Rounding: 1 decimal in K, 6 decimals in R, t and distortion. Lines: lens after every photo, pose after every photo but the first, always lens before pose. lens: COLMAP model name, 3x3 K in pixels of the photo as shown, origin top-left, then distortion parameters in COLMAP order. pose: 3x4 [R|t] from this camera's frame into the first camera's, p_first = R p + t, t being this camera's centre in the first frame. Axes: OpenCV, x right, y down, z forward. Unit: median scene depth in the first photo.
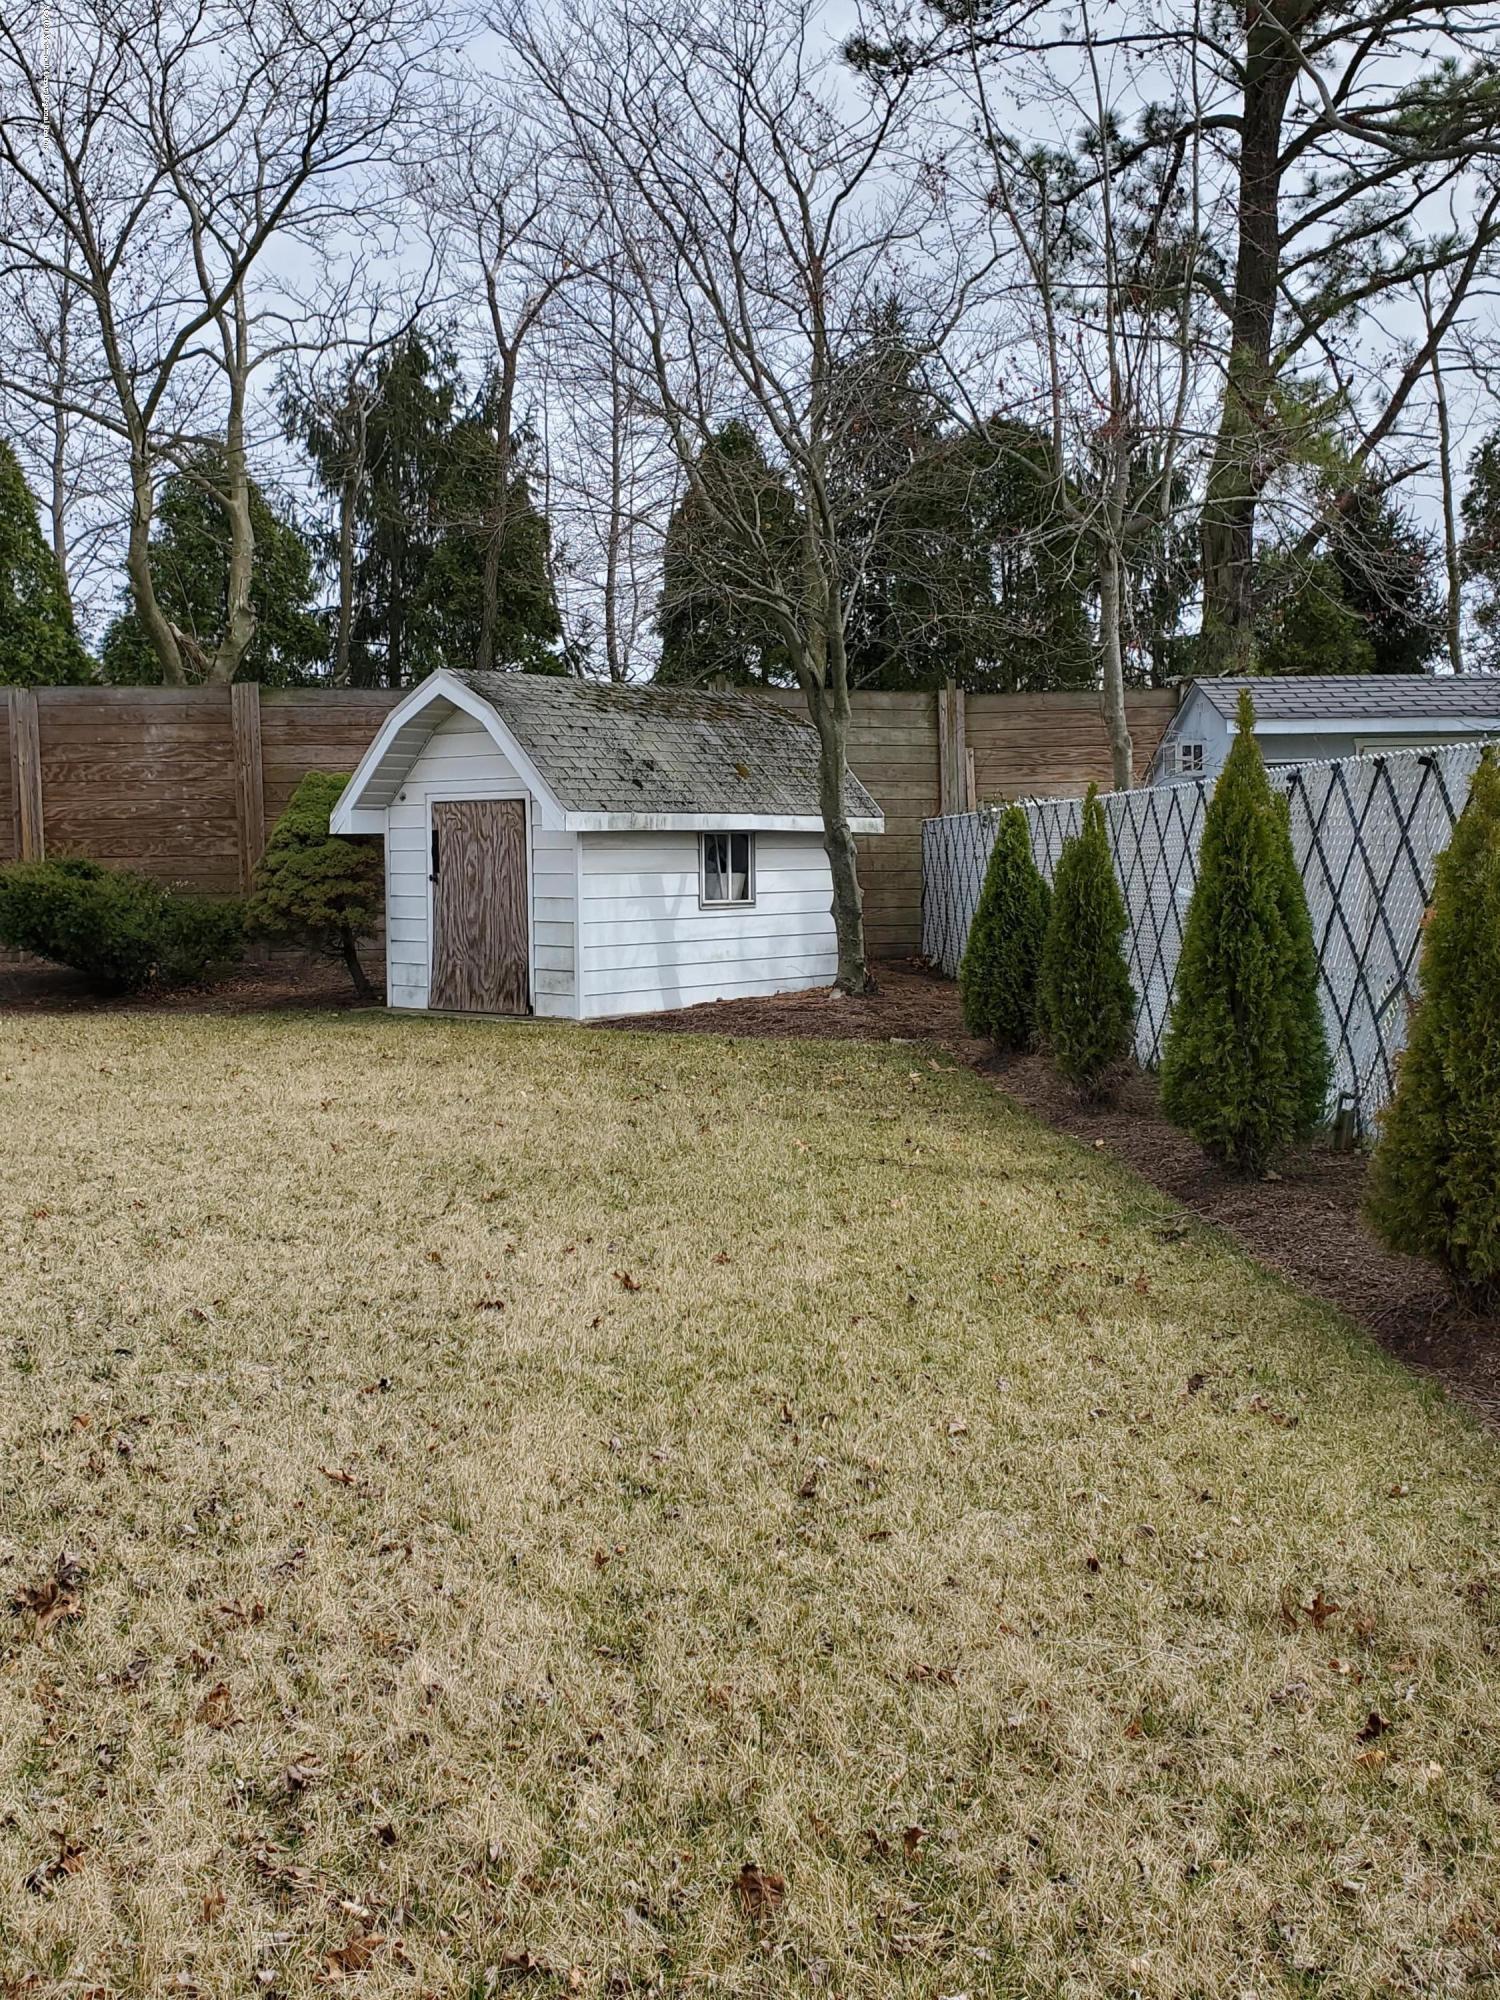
lens RADIAL K [[1902.2, 0, 750.0], [0, 1902.2, 1000.0], [0, 0, 1]] dist [-0.006195, 0.009693]
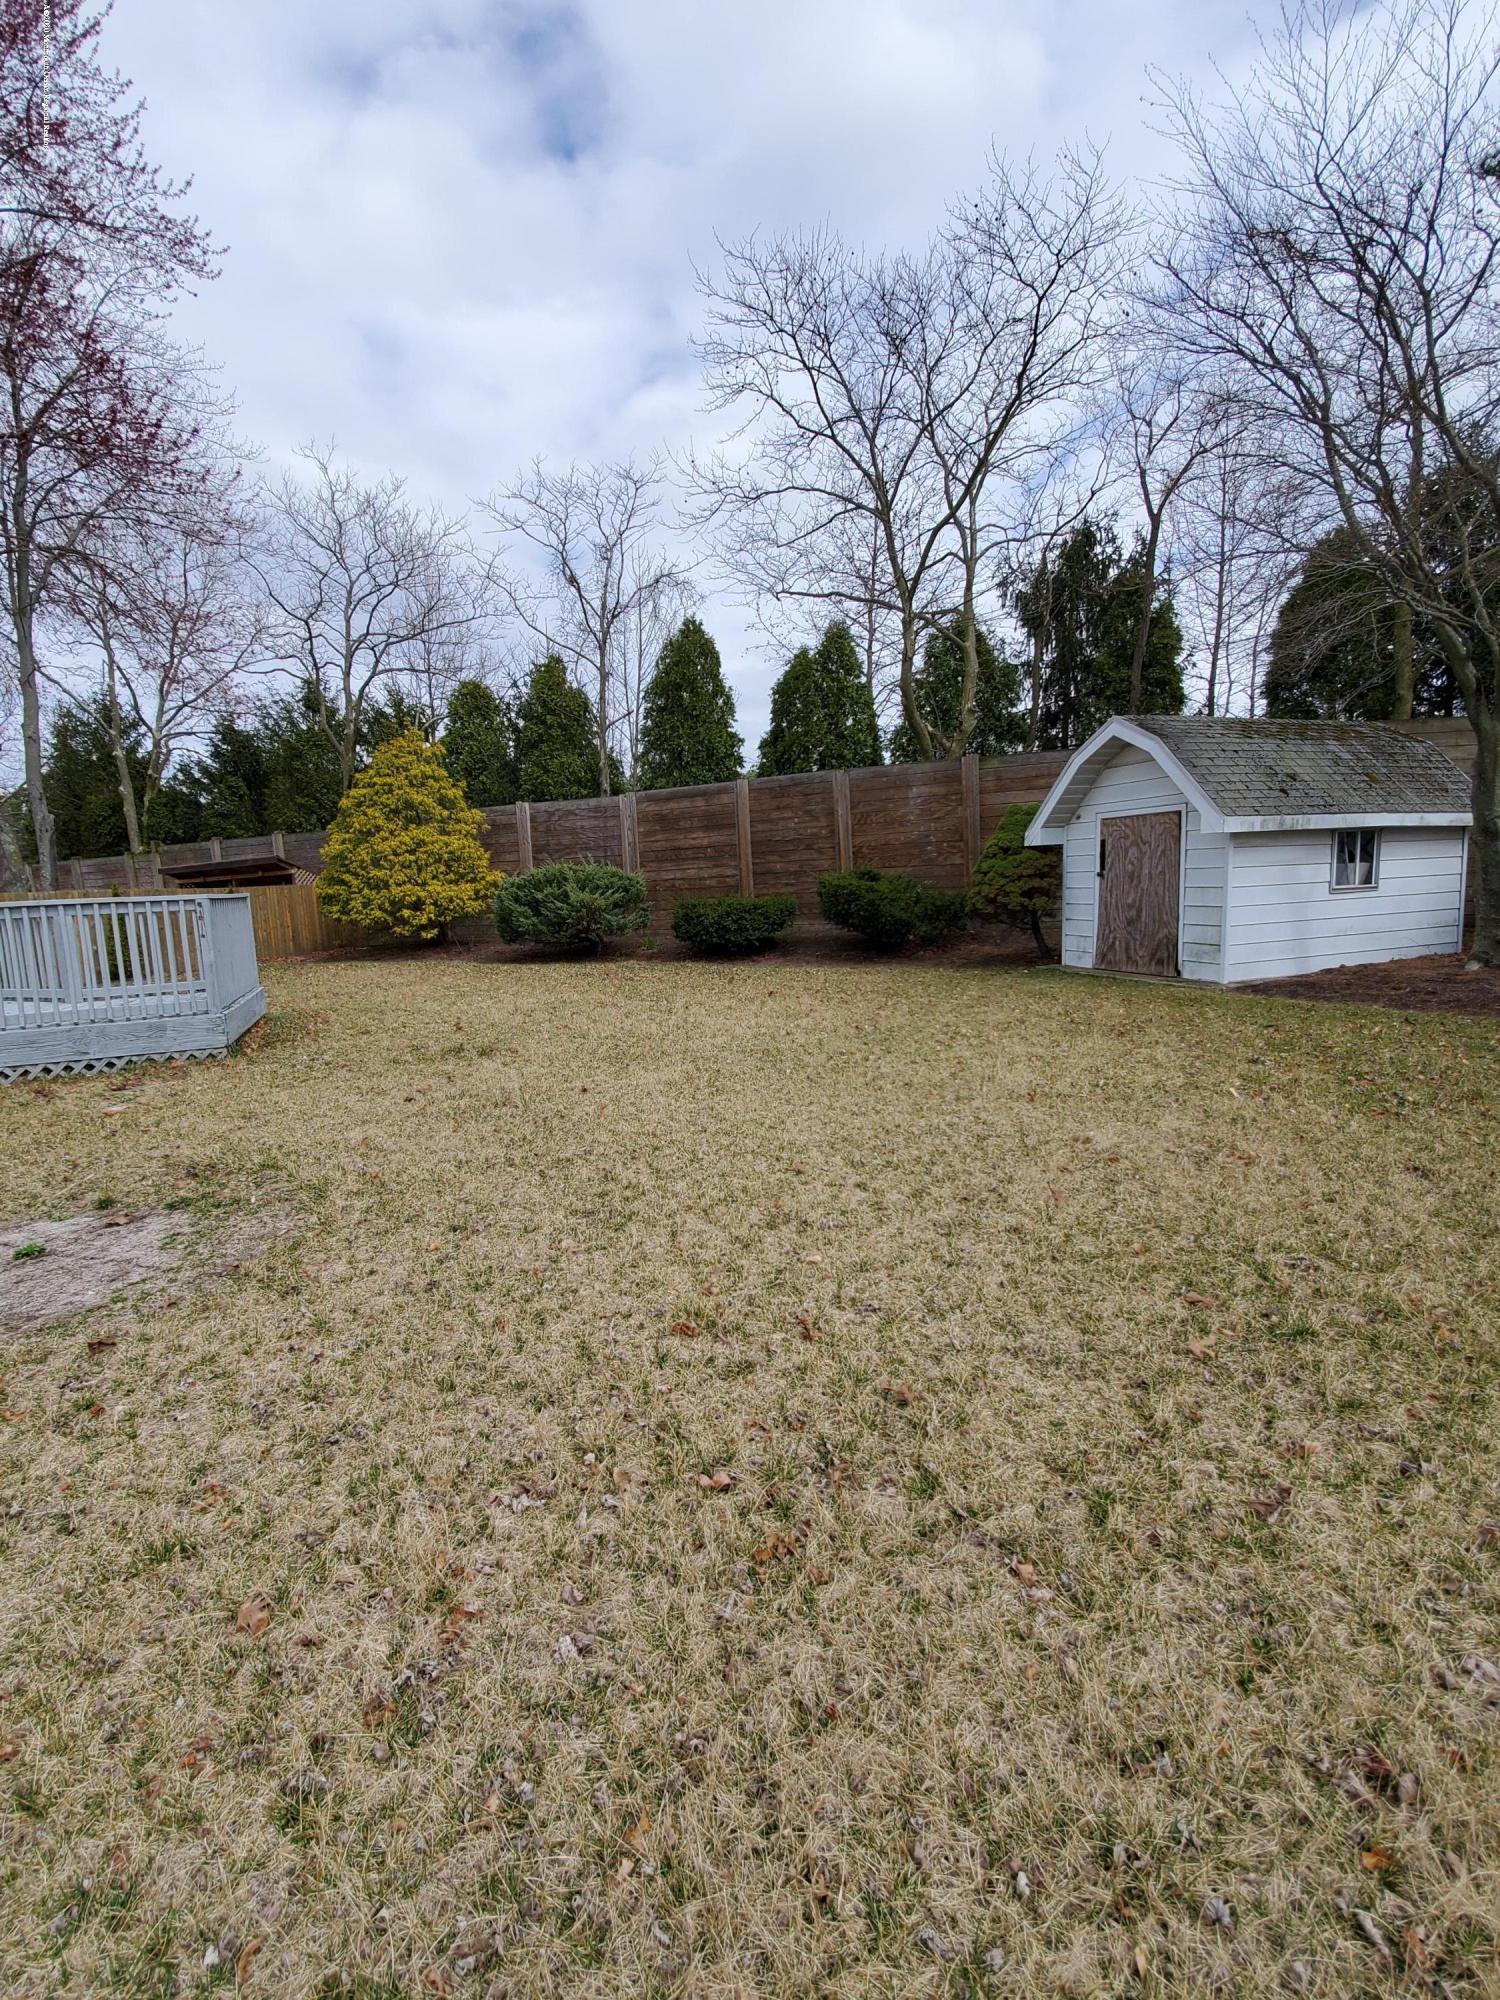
lens RADIAL K [[824.0, 0, 750.0], [0, 824.0, 1000.0], [0, 0, 1]] dist [-0.001020, 0.000103]
pose [[0.865139, 0.044521, -0.499553, -0.080946], [-0.002293, 0.996393, 0.084830, -0.022495], [0.501527, -0.072244, 0.862120, 0.335596]]
